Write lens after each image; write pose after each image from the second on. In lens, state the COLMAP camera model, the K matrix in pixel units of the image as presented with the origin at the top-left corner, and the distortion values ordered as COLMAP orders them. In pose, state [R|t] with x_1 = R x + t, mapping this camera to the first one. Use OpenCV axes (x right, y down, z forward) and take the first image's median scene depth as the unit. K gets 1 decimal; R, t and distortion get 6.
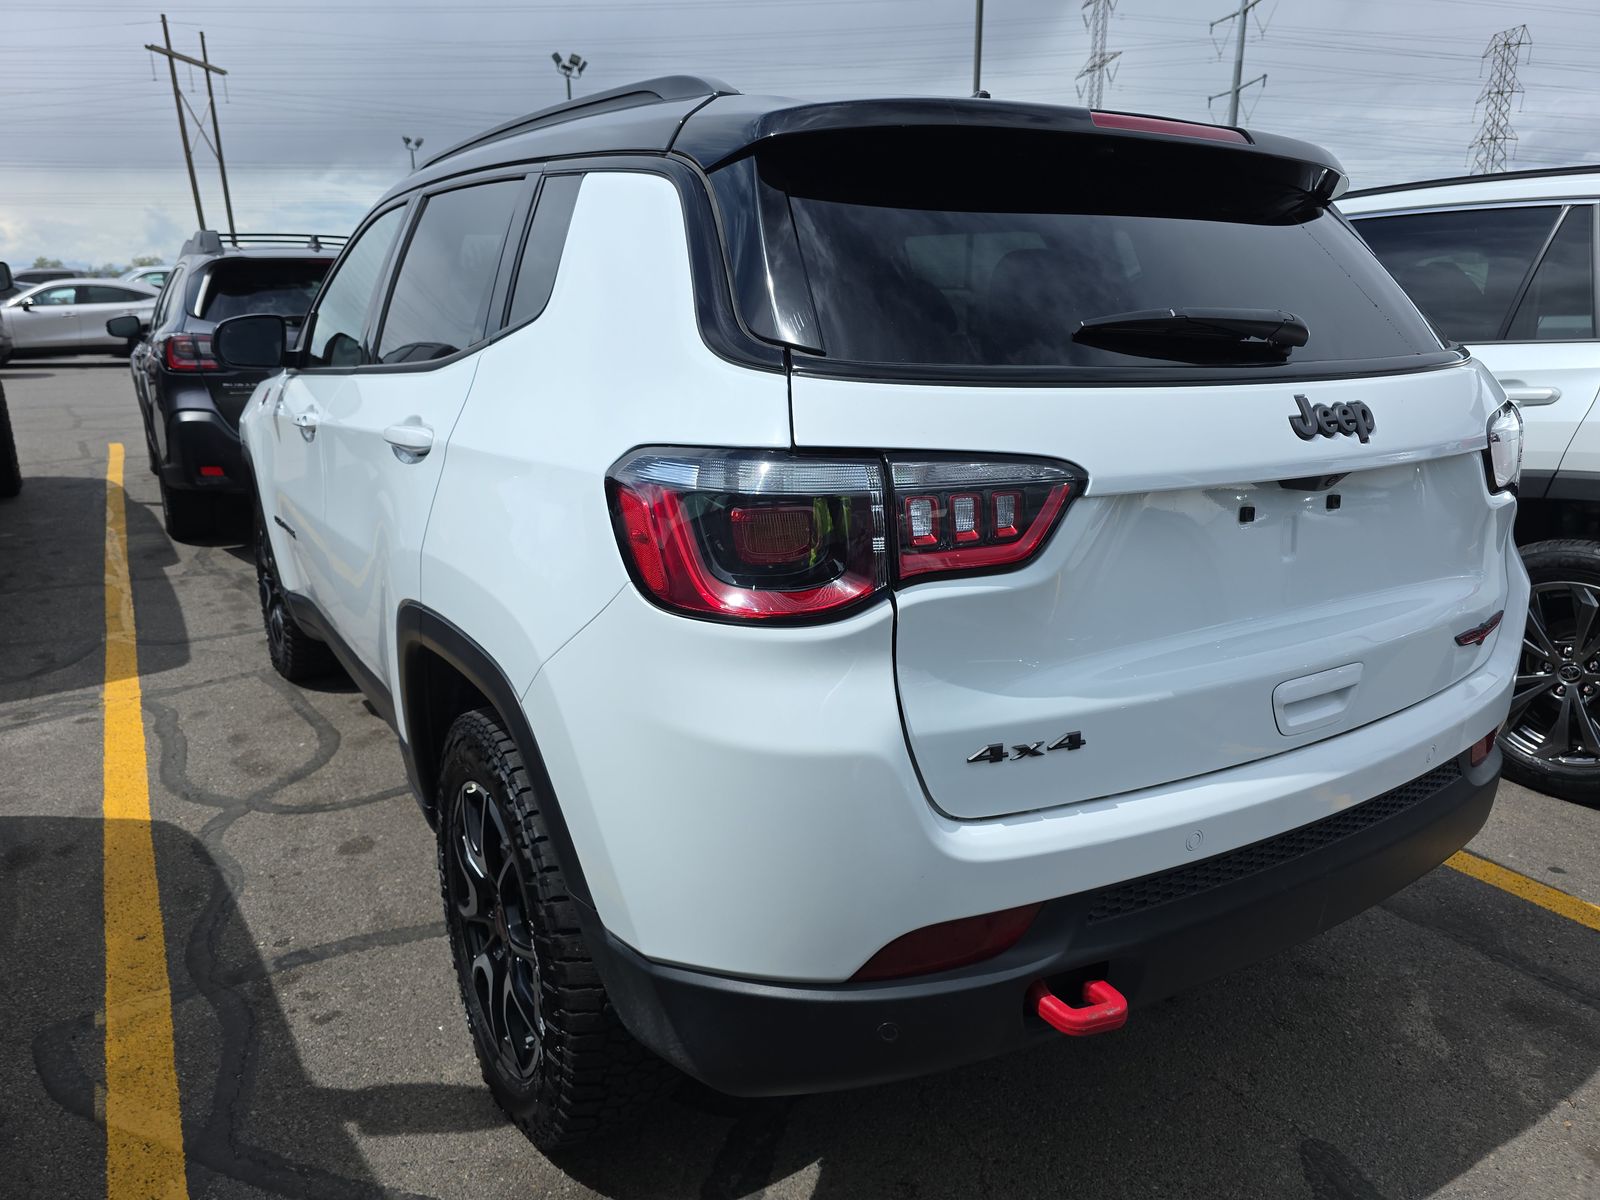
lens RADIAL K [[1079.7, 0, 801.0], [0, 1079.7, 590.5], [0, 0, 1]] dist [0.046120, -0.039303]
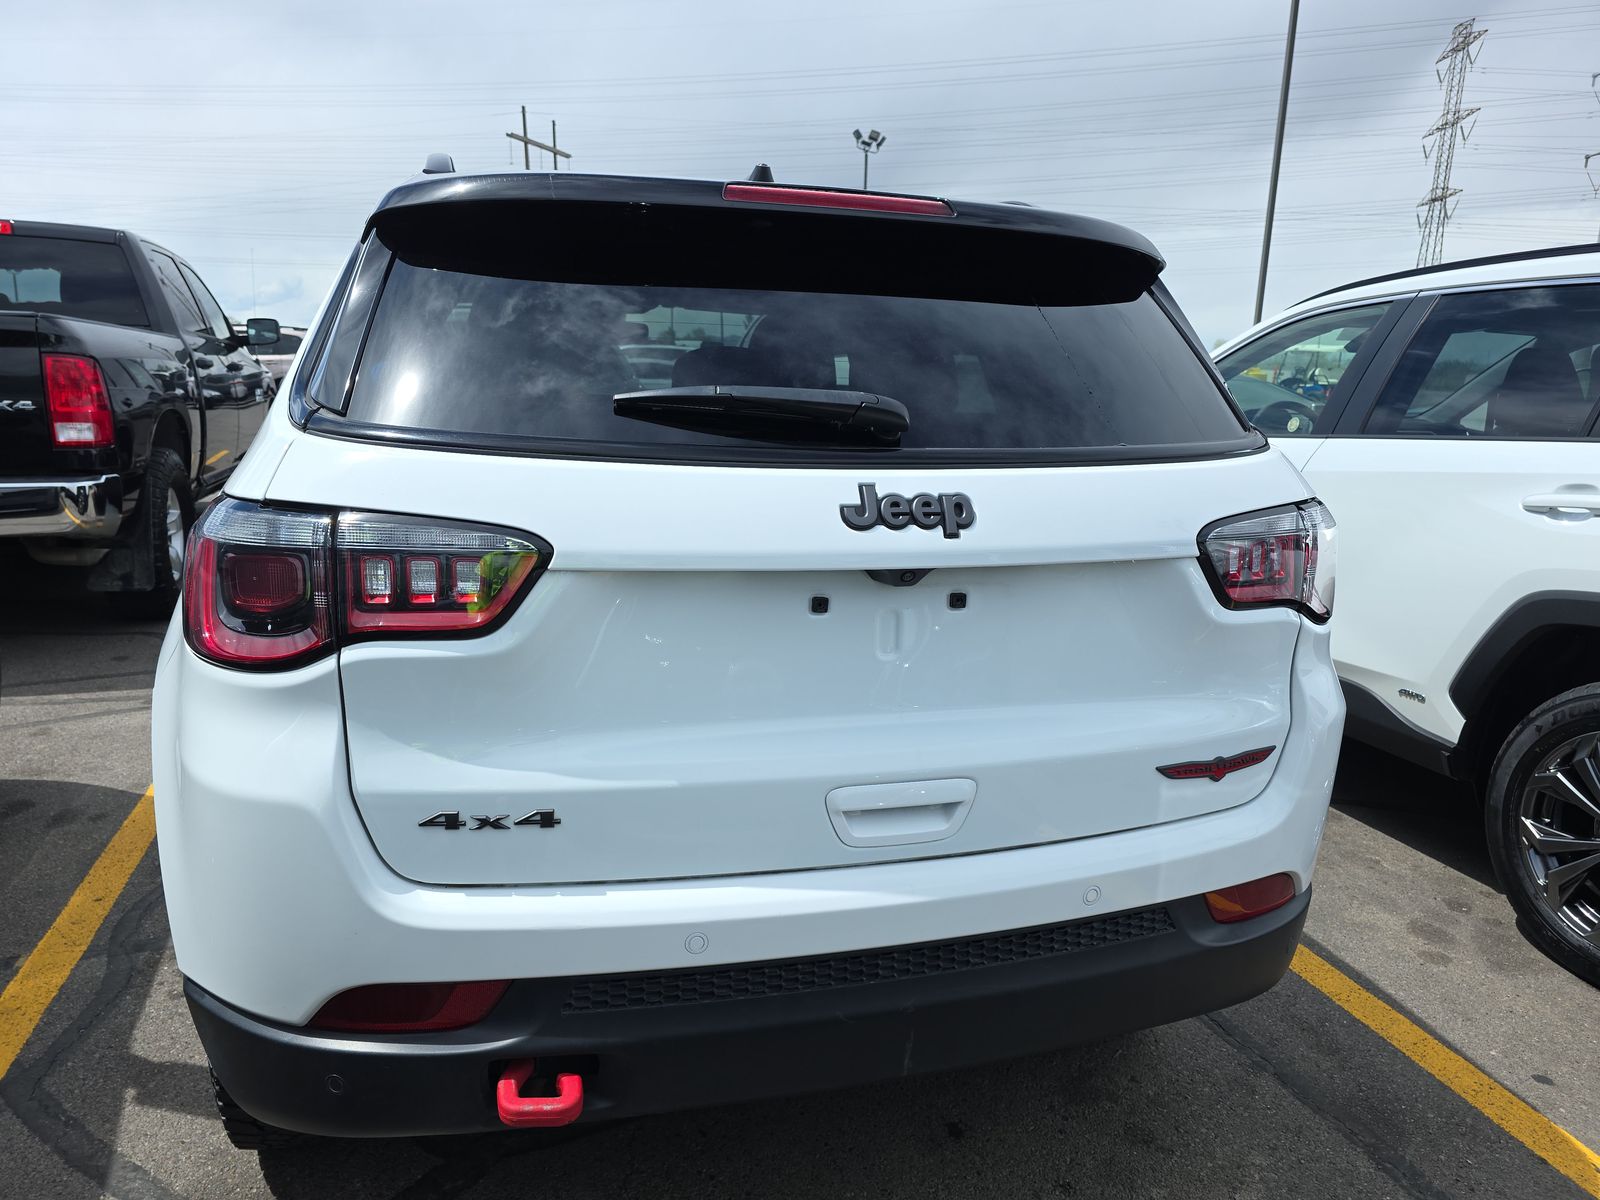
lens RADIAL K [[1079.7, 0, 792.8], [0, 1079.7, 605.7], [0, 0, 1]] dist [0.046120, -0.039303]
pose [[0.963866, 0.082603, -0.253256, 0.634521], [-0.093513, 0.995125, -0.031325, -0.038667], [0.249434, 0.053876, 0.966892, 0.091569]]
